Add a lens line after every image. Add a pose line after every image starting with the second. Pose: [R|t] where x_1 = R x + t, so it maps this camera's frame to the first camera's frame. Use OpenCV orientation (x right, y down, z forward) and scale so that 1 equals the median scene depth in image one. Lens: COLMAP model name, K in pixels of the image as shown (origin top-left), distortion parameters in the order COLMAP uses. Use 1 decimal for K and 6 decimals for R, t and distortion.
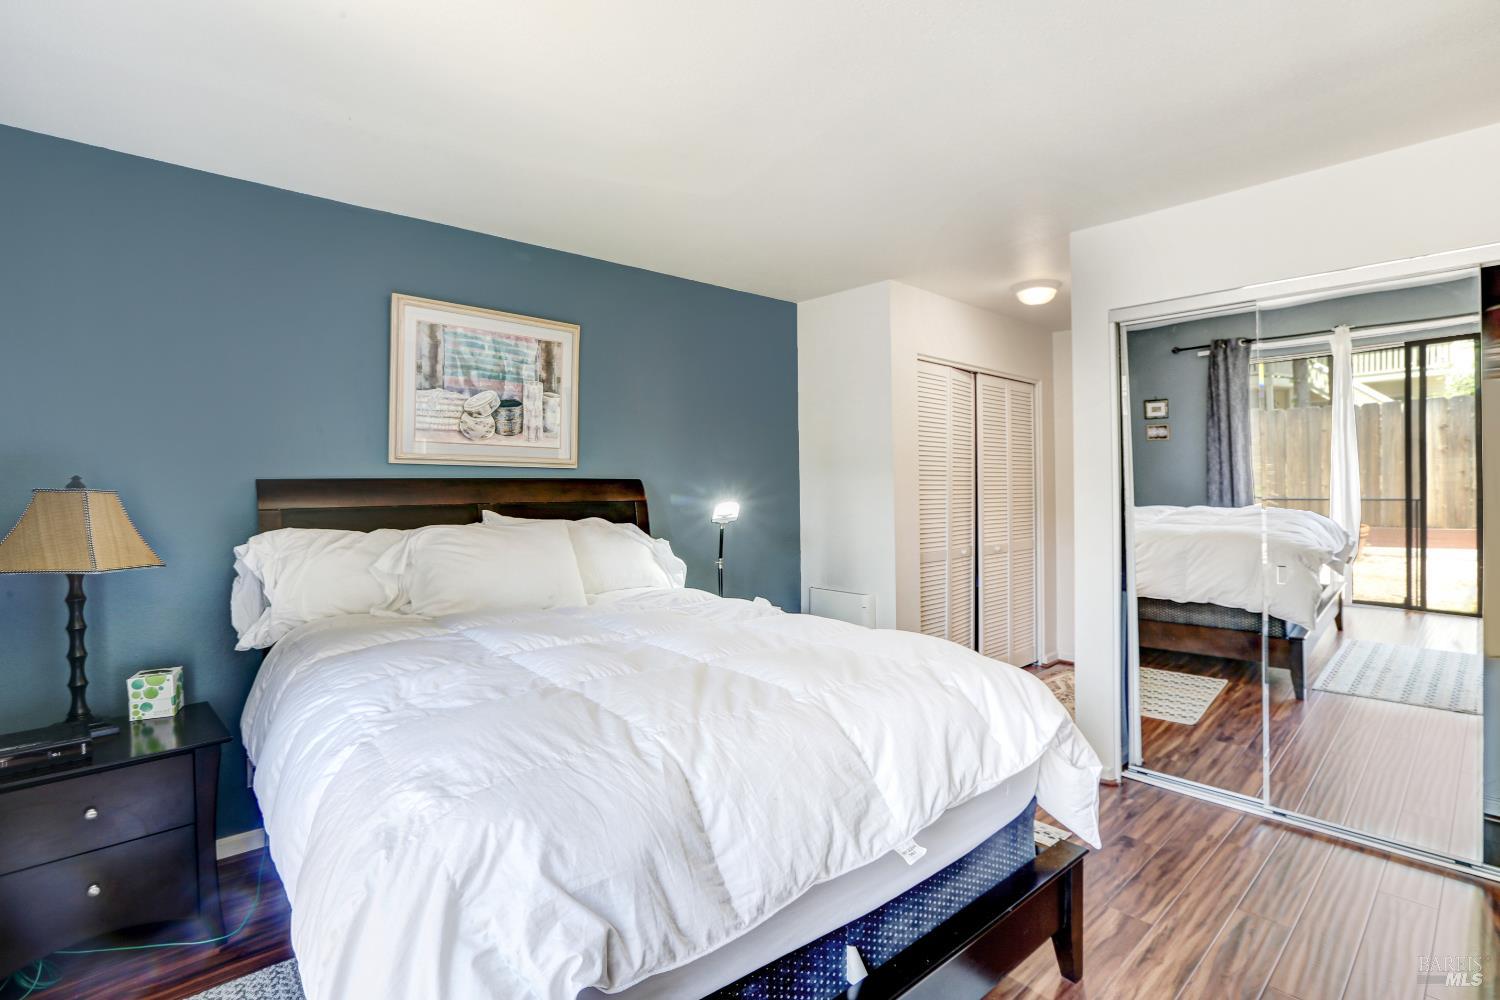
lens RADIAL K [[712.5, 0, 751.8], [0, 712.5, 487.7], [0, 0, 1]] dist [-0.033866, -0.000324]
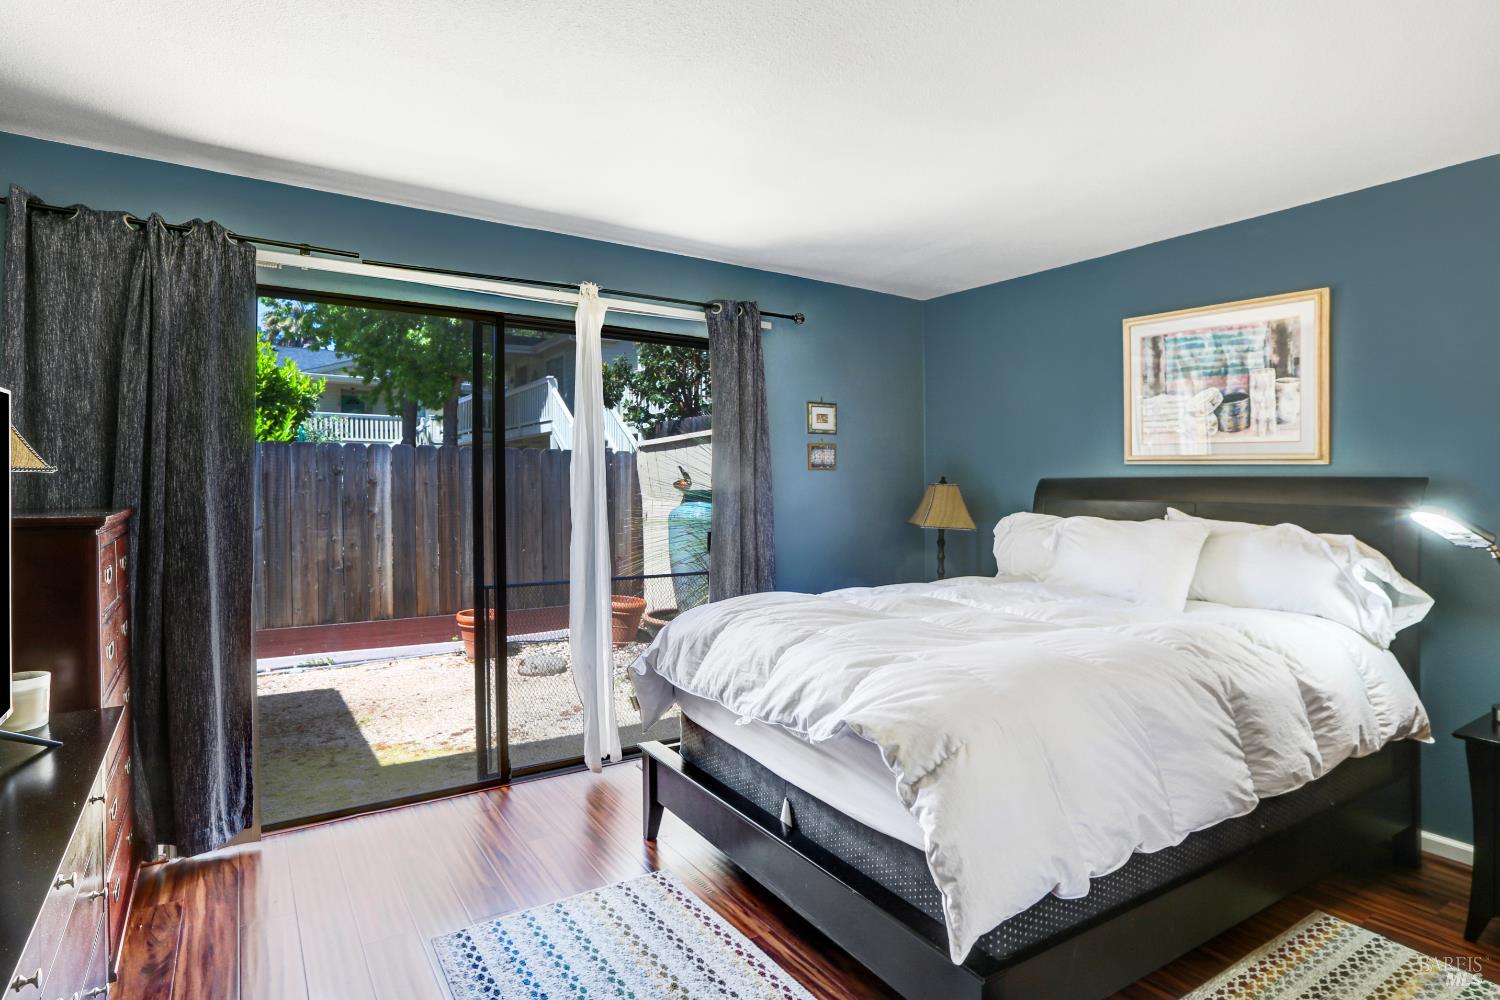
lens RADIAL K [[790.1, 0, 749.8], [0, 790.1, 492.2], [0, 0, 1]] dist [-0.023281, 0.006261]
pose [[-0.152916, 0.020643, -0.988024, 0.799520], [-0.006489, 0.999739, 0.021892, -0.011728], [0.988218, 0.009759, -0.152742, 0.529096]]
